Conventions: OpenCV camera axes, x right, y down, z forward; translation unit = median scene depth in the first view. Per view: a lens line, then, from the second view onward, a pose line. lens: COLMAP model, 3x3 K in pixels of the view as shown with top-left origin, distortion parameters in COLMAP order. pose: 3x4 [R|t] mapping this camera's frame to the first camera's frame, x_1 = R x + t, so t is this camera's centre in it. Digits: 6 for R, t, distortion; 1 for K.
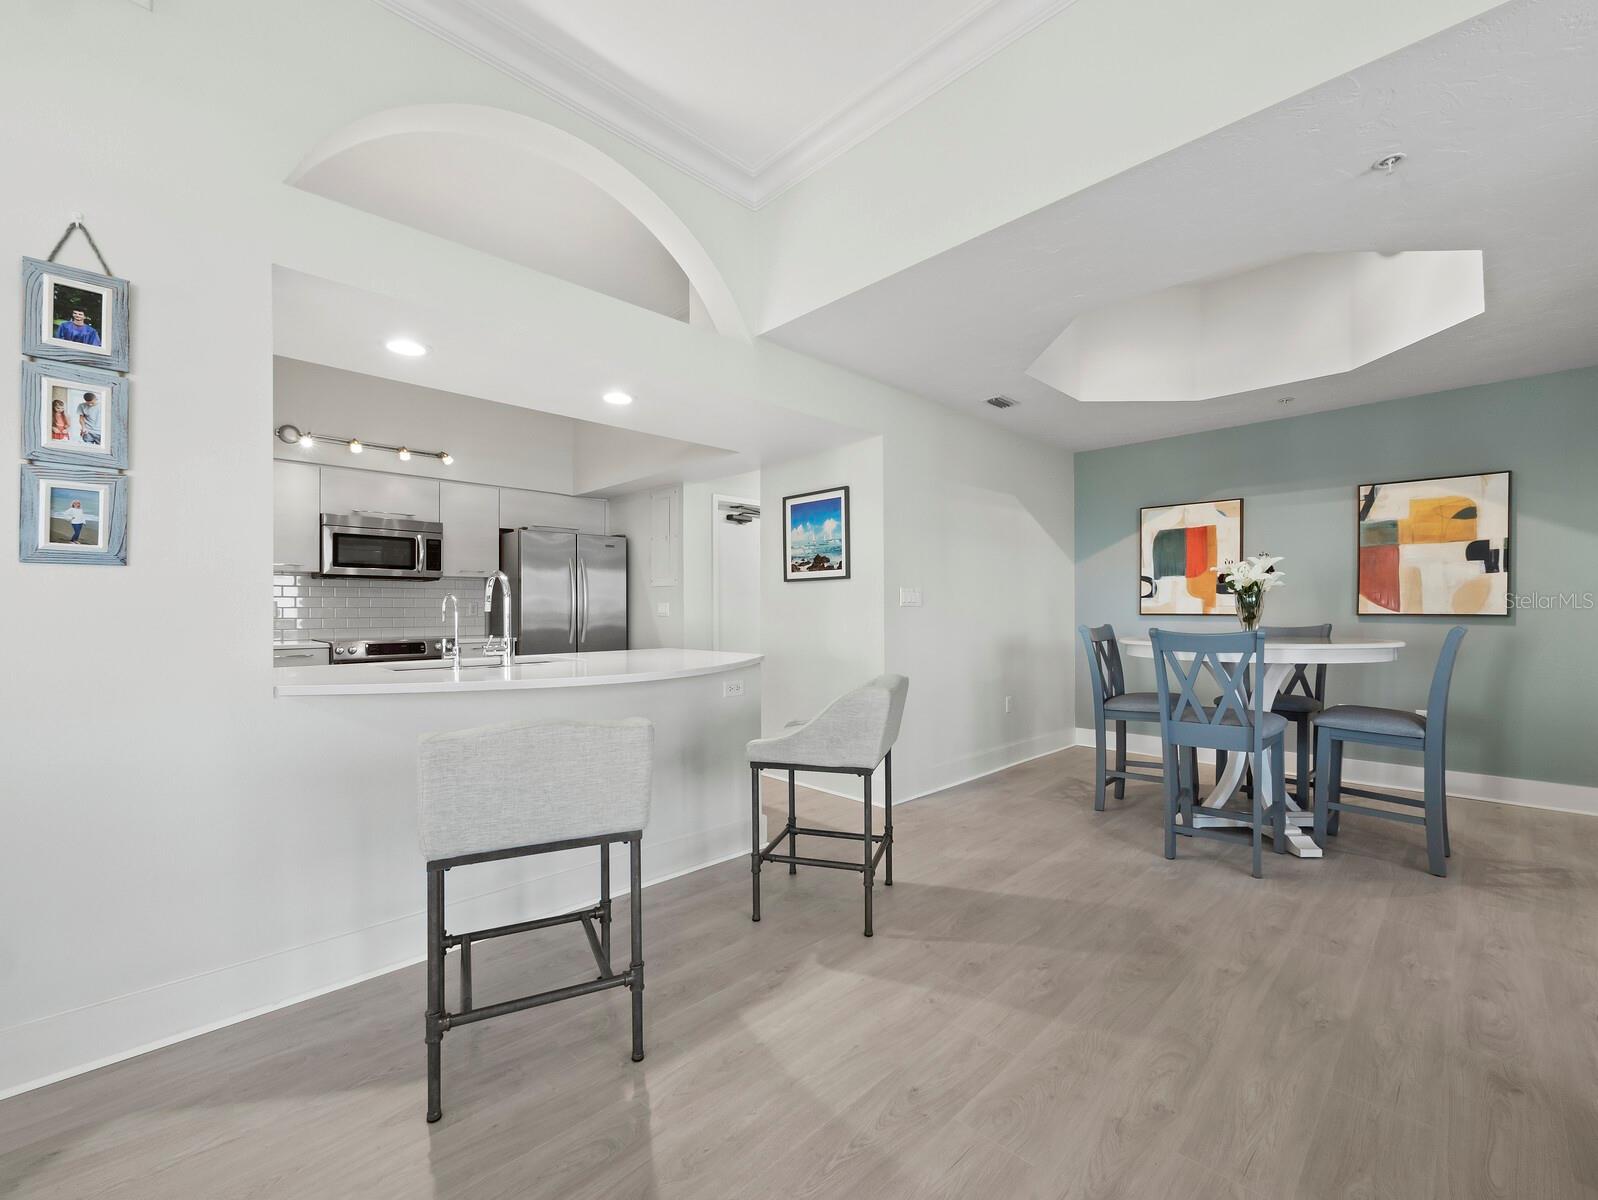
lens RADIAL K [[683.3, 0, 799.3], [0, 683.3, 610.0], [0, 0, 1]] dist [0.001820, 0.000041]
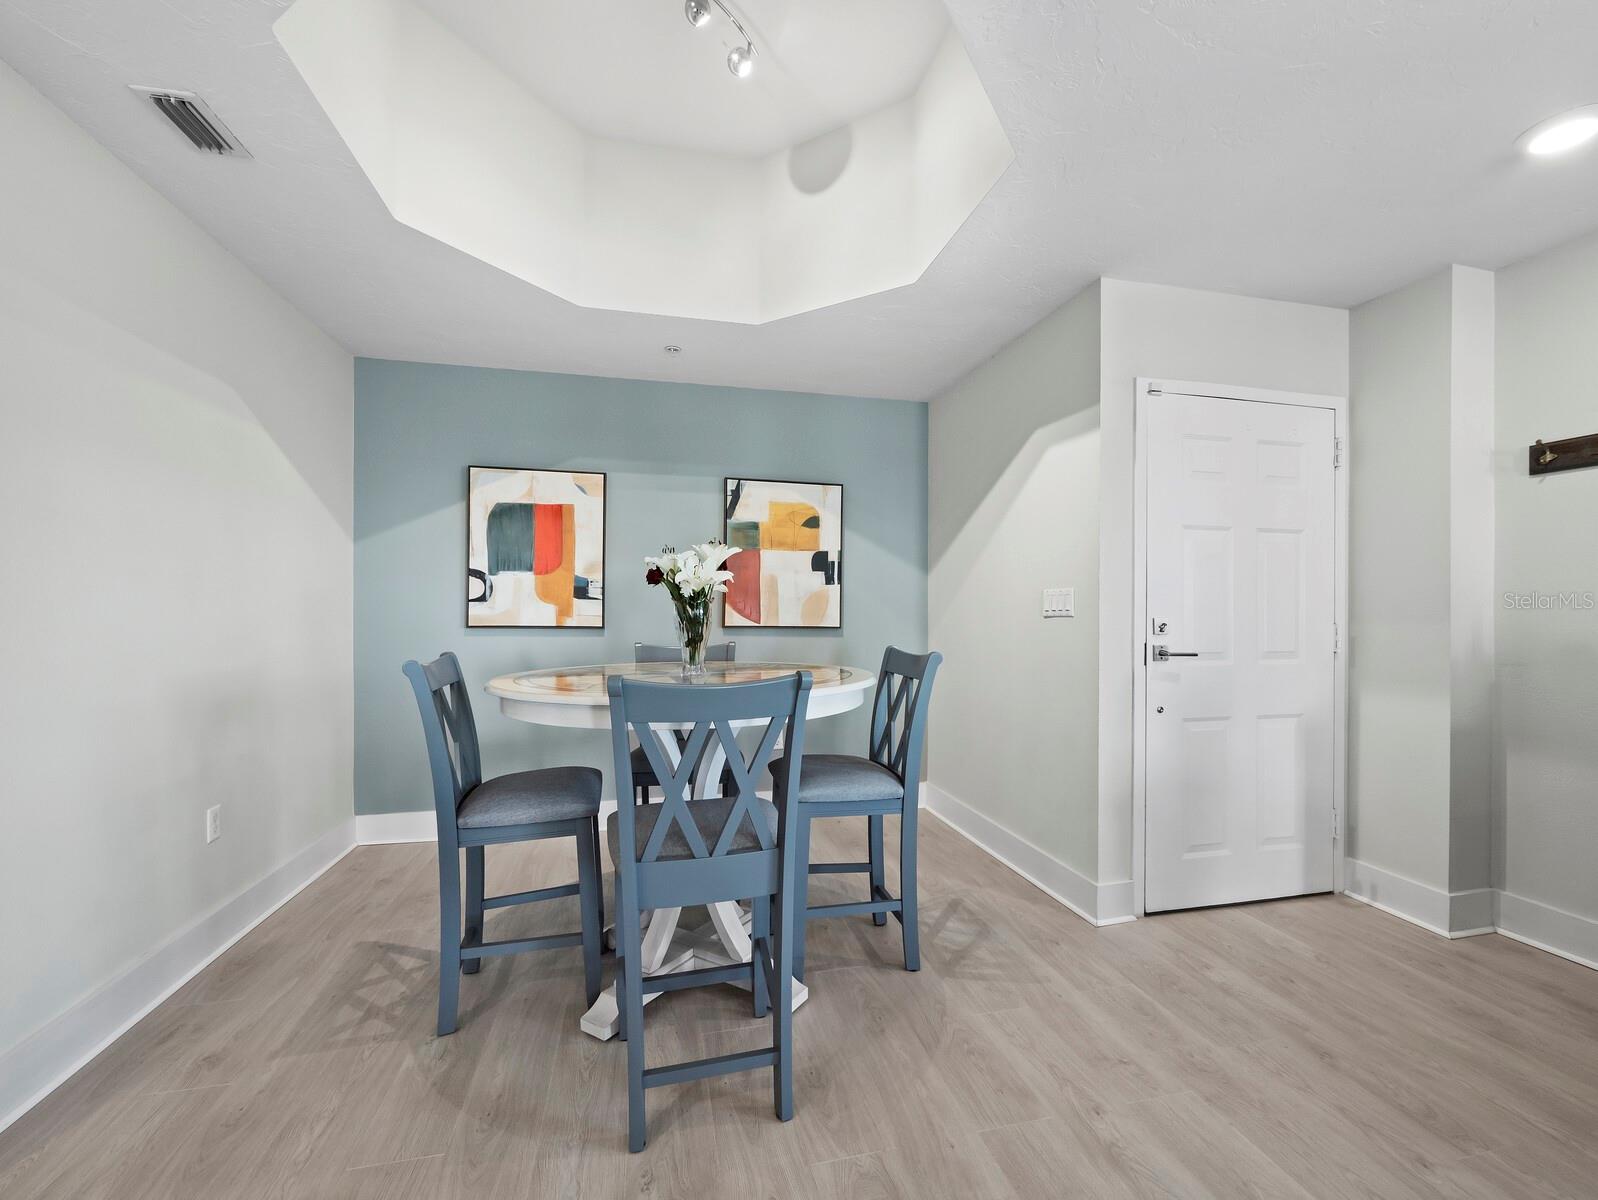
lens RADIAL K [[676.3, 0, 809.1], [0, 676.3, 616.6], [0, 0, 1]] dist [-0.007644, 0.000093]
pose [[0.522655, -0.000563, 0.852544, 0.146134], [-0.007760, 0.999955, 0.005418, -0.011893], [-0.852509, -0.009448, 0.522627, 0.475509]]
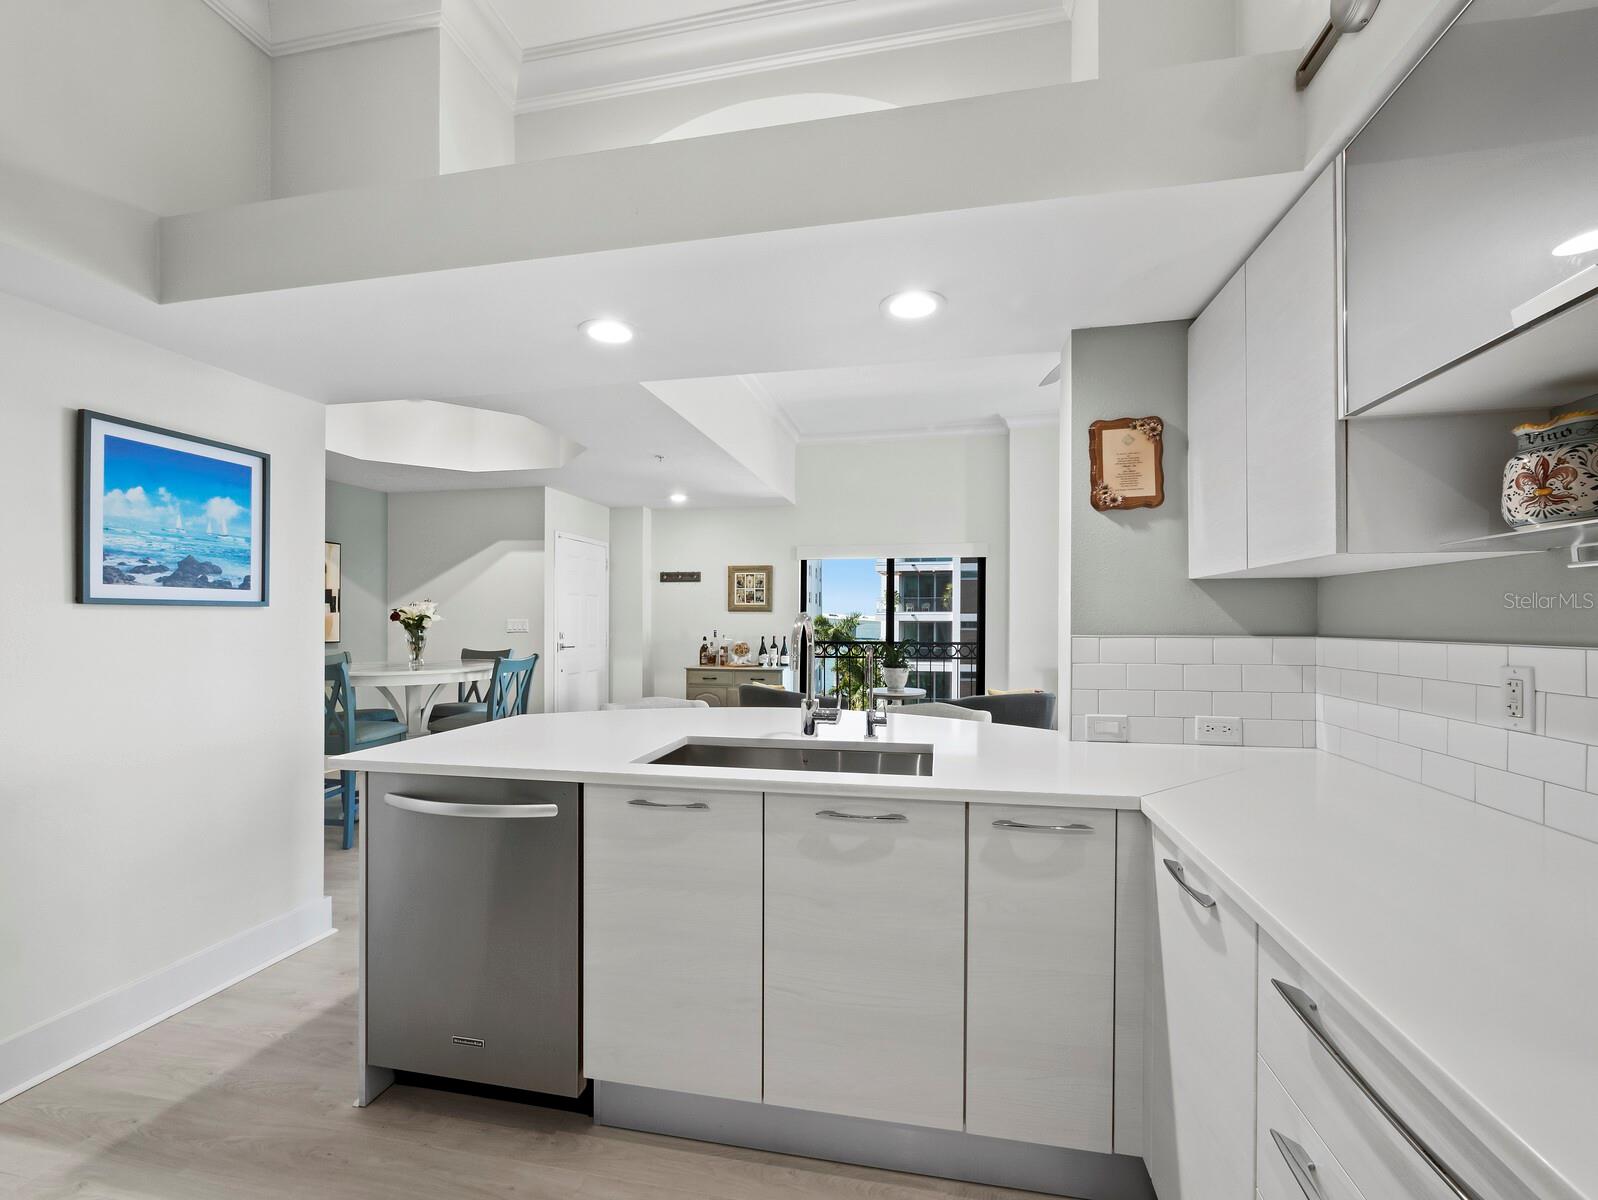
lens RADIAL K [[676.3, 0, 809.1], [0, 676.3, 616.6], [0, 0, 1]] dist [-0.007644, 0.000093]
pose [[-0.566009, 0.007224, 0.824367, -0.673065], [0.000689, 0.999965, -0.008290, -0.030630], [-0.824399, -0.004124, -0.565995, 0.909608]]
